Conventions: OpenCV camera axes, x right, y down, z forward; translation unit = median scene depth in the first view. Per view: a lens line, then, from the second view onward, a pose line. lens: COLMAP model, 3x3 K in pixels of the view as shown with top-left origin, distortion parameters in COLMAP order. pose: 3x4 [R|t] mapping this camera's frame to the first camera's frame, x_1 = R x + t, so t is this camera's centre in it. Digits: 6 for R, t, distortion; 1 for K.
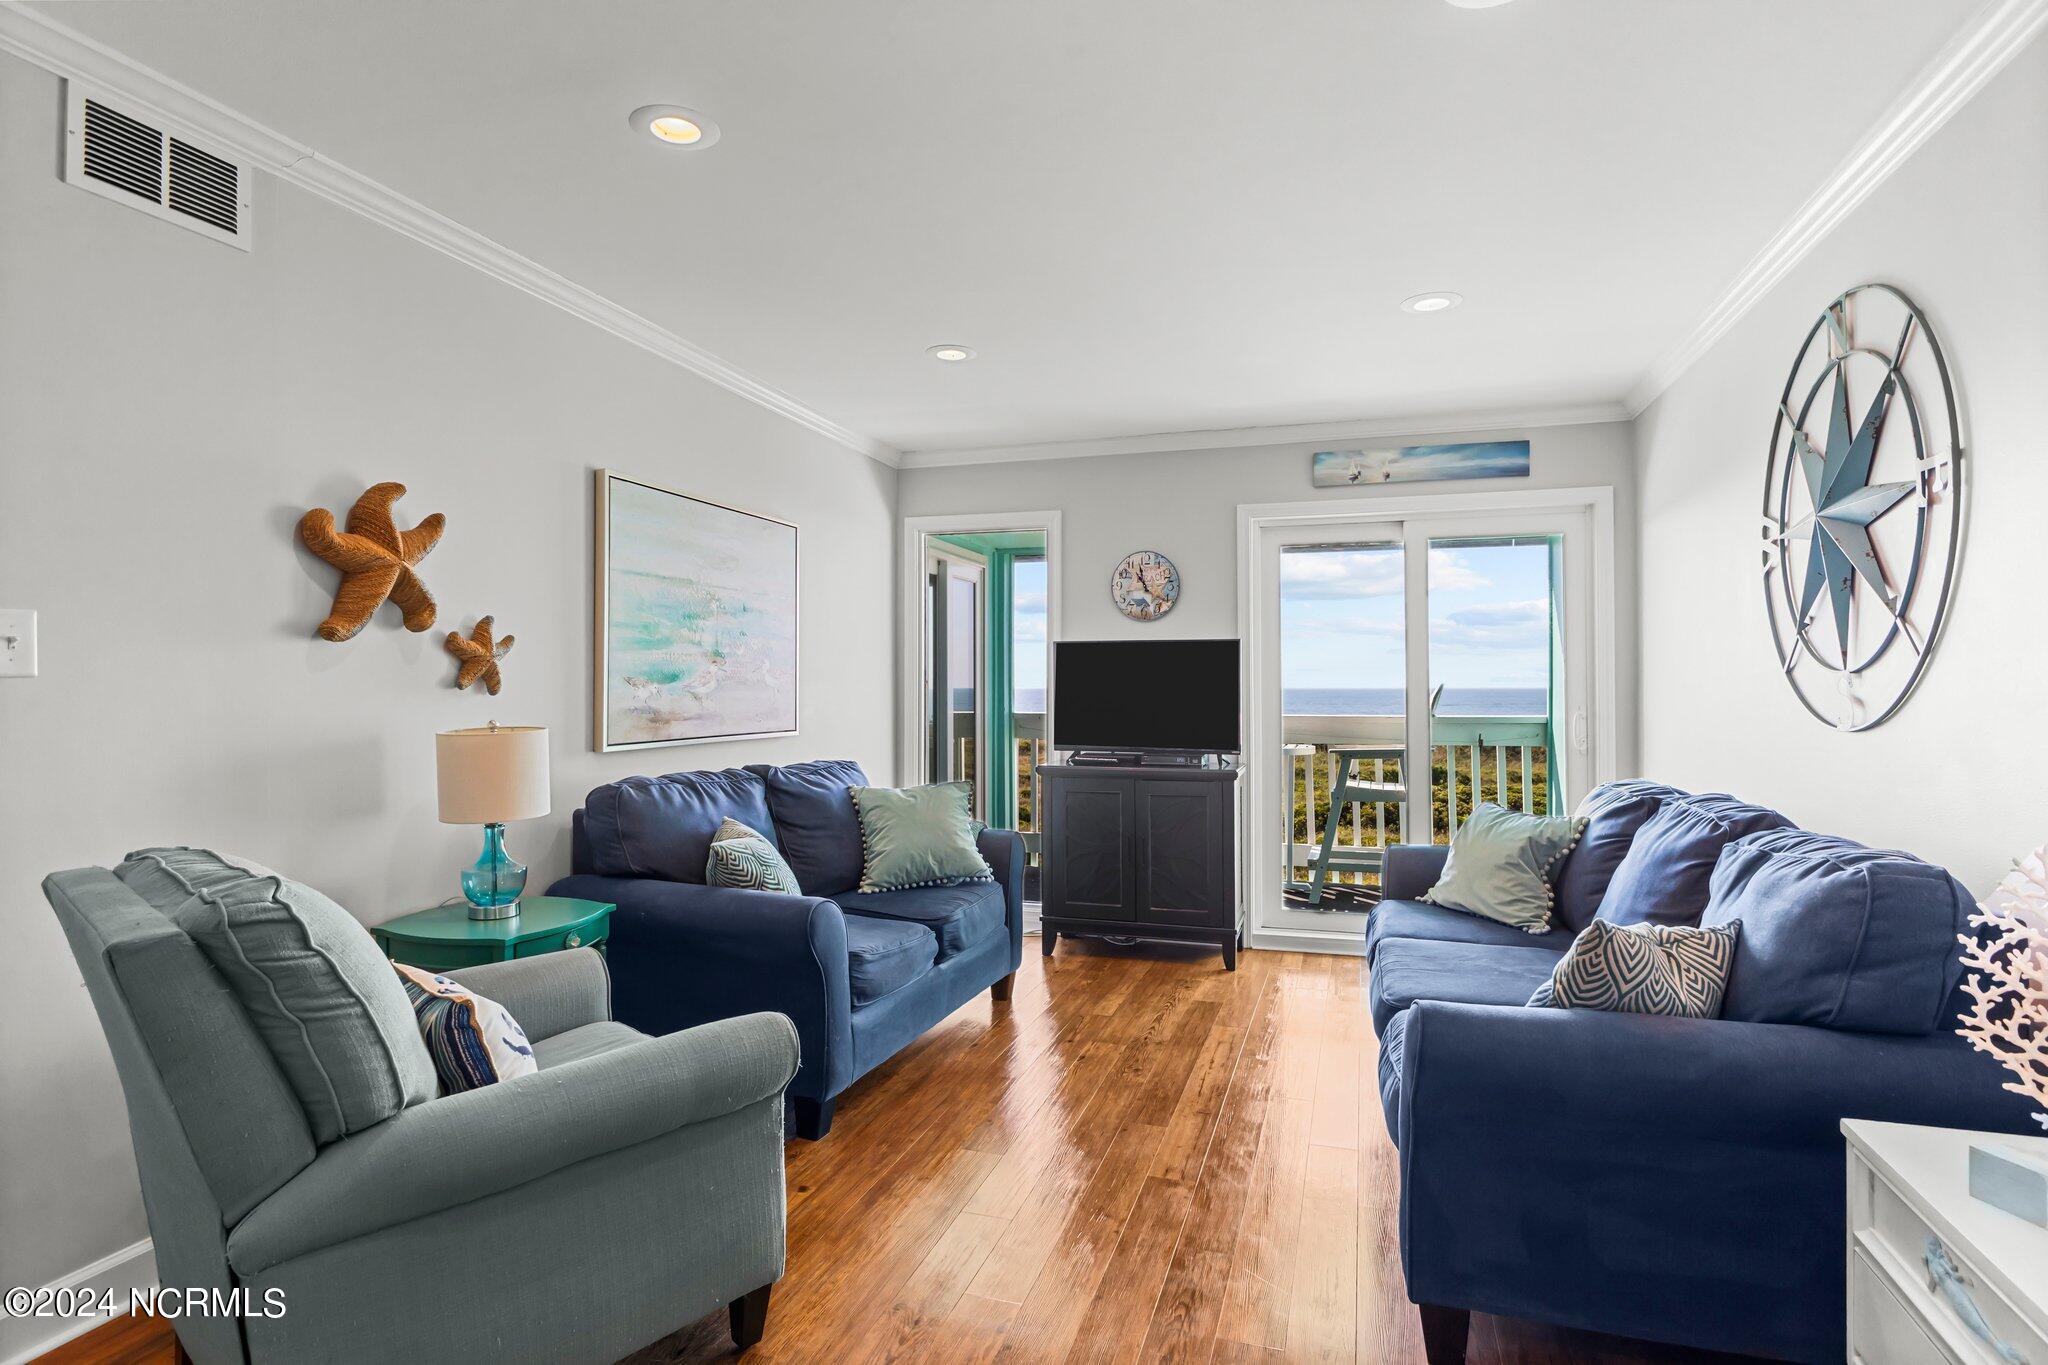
lens RADIAL K [[1063.4, 0, 1027.4], [0, 1063.4, 677.2], [0, 0, 1]] dist [-0.003350, -0.000364]
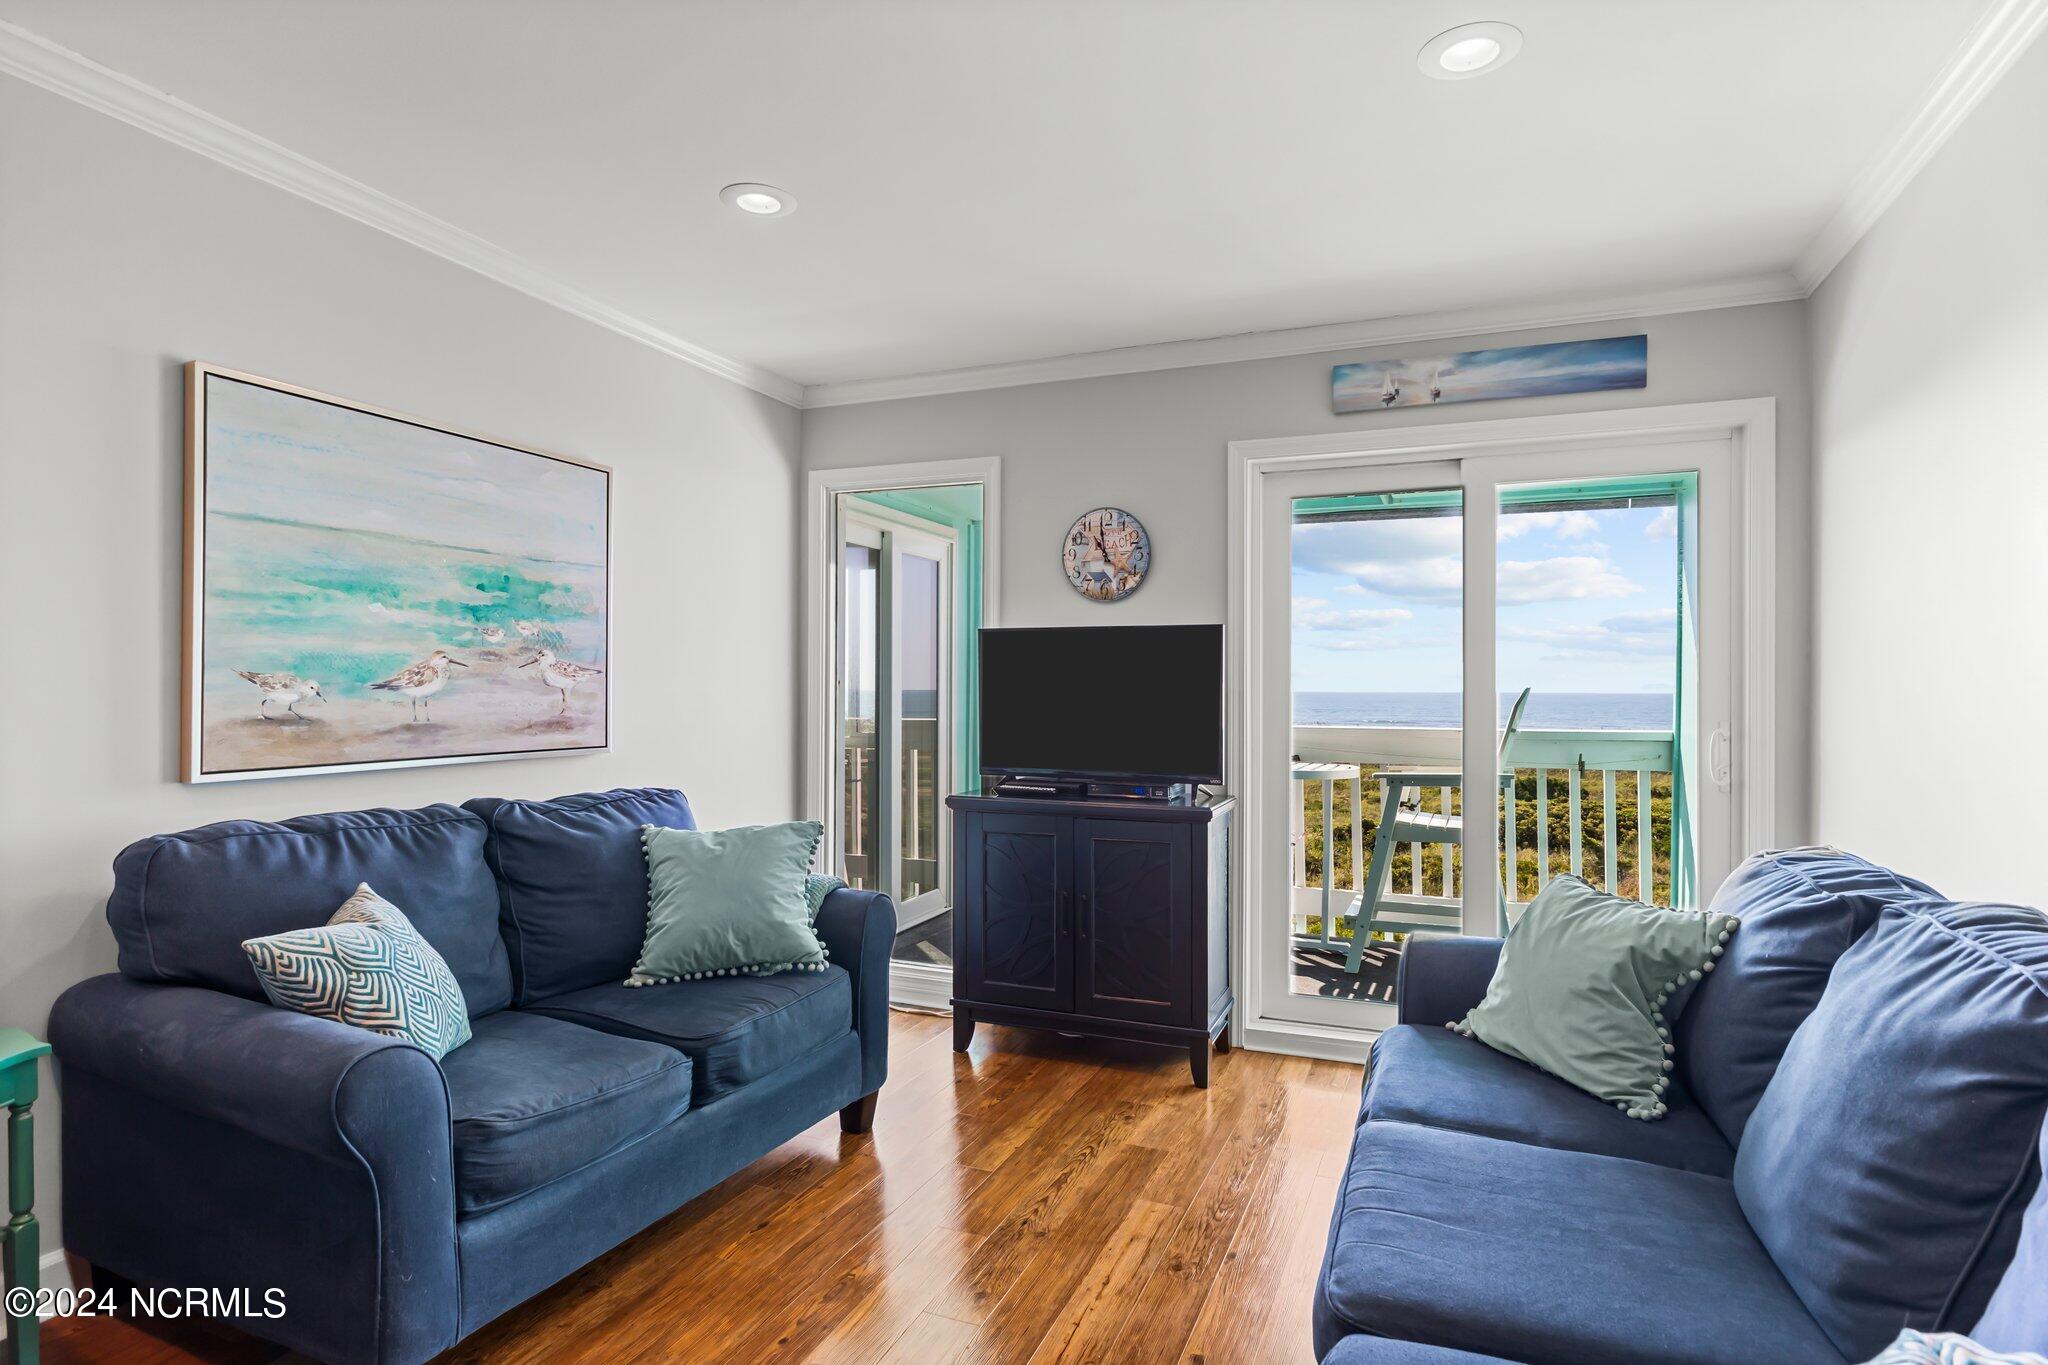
lens RADIAL K [[1083.7, 0, 1023.5], [0, 1083.7, 688.4], [0, 0, 1]] dist [0.000064, -0.000540]
pose [[0.996084, 0.005047, -0.088262, 0.162104], [-0.004276, 0.999951, 0.008931, 0.001727], [0.088303, -0.008519, 0.996057, 0.319509]]
